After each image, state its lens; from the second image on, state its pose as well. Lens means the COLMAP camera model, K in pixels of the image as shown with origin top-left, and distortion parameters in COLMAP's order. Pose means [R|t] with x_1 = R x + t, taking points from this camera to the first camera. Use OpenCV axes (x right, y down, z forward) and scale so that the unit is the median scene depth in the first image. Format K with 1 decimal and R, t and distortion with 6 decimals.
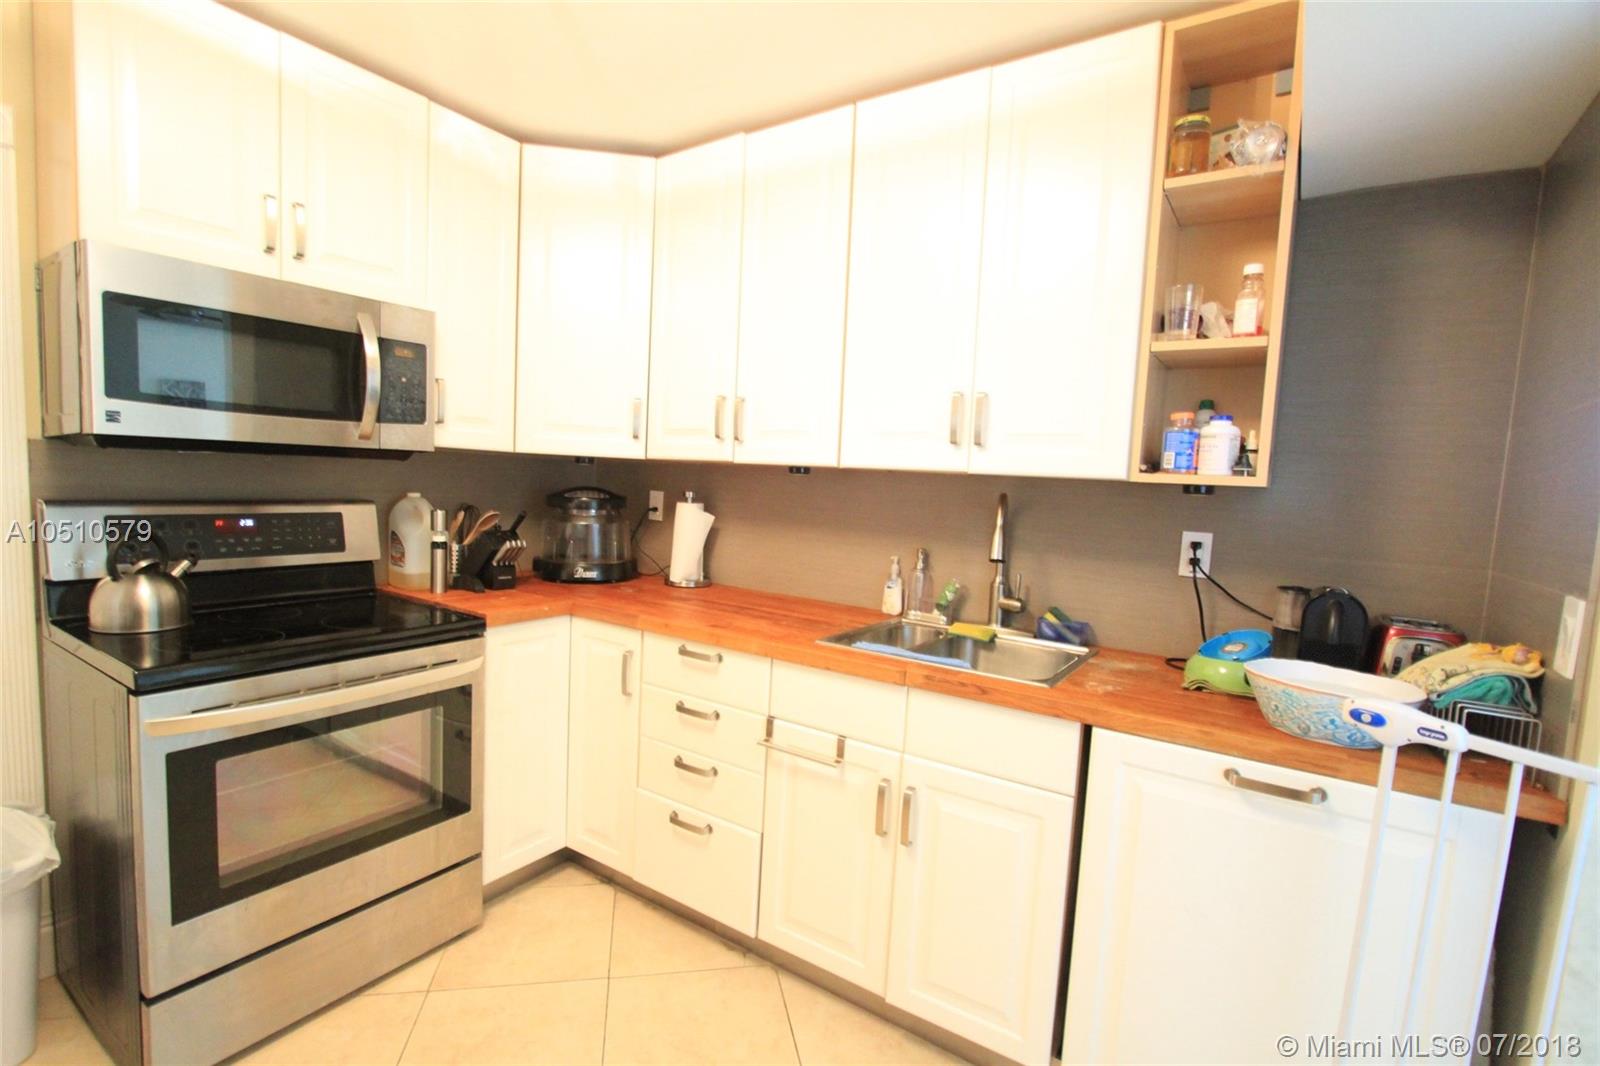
lens RADIAL K [[741.4, 0, 796.9], [0, 741.4, 540.6], [0, 0, 1]] dist [-0.022808, 0.000217]
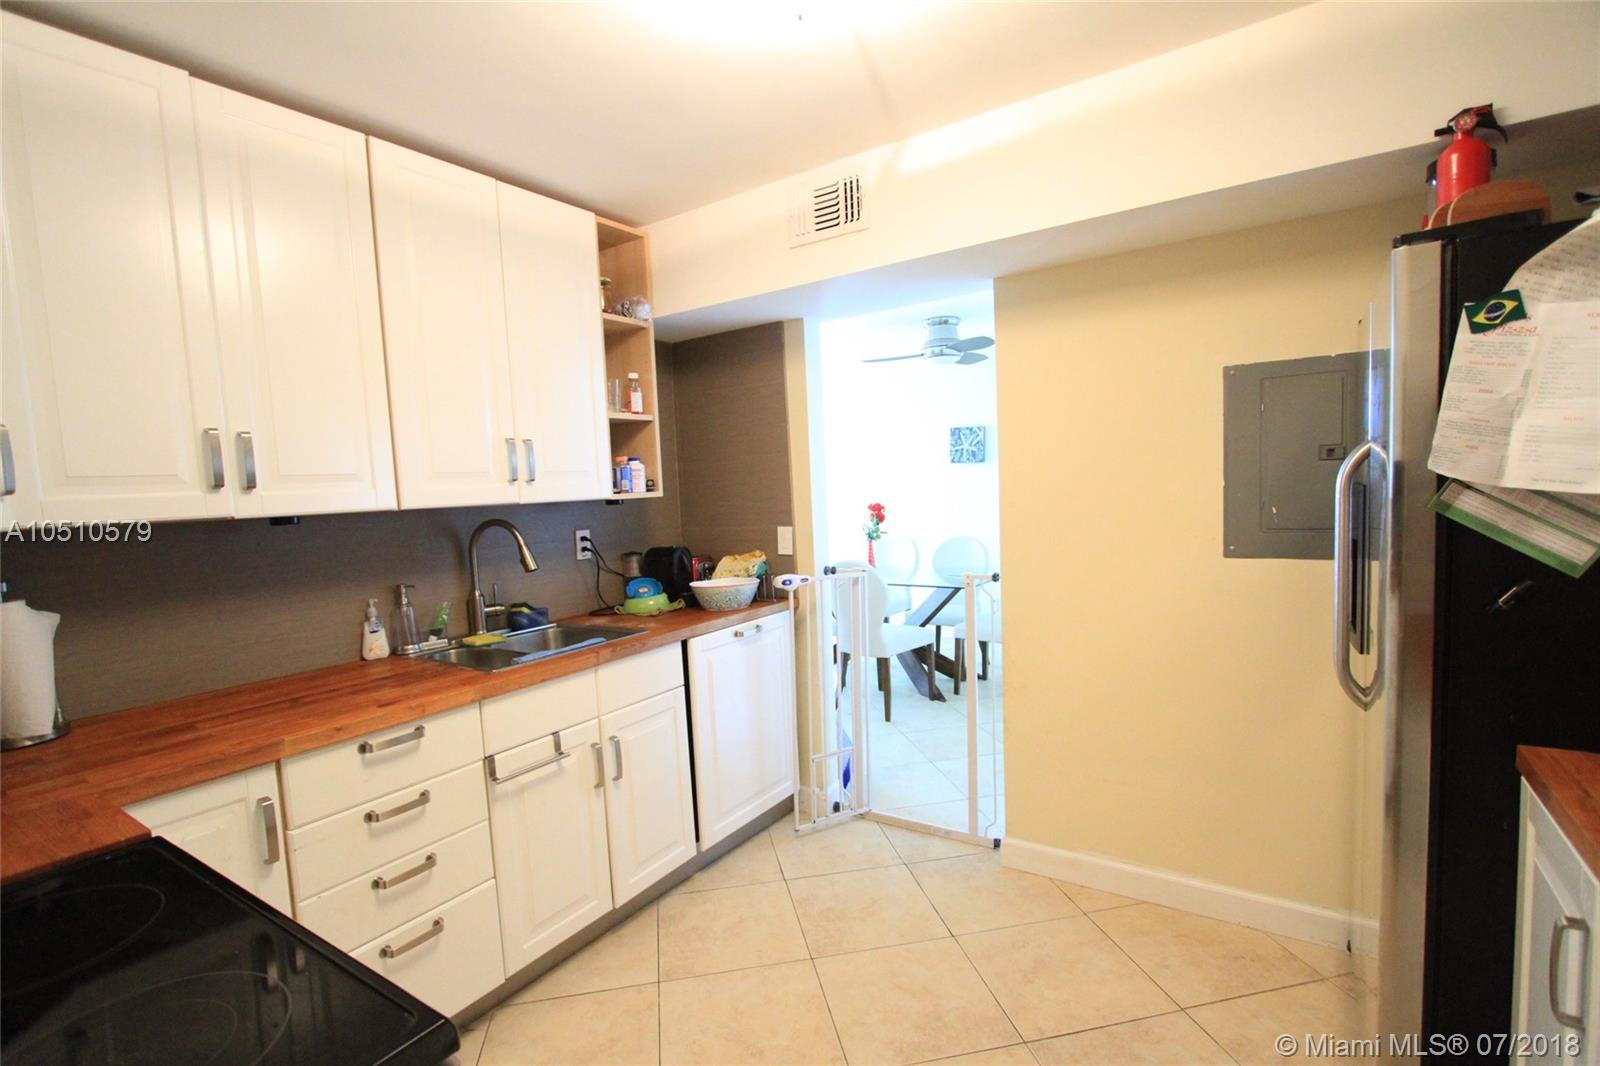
lens RADIAL K [[741.4, 0, 805.2], [0, 741.4, 535.7], [0, 0, 1]] dist [-0.022808, 0.000217]
pose [[-0.013476, -0.118508, 0.992862, -1.022232], [0.129859, 0.984335, 0.119253, -0.126610], [-0.991441, 0.130539, 0.002124, 0.538427]]
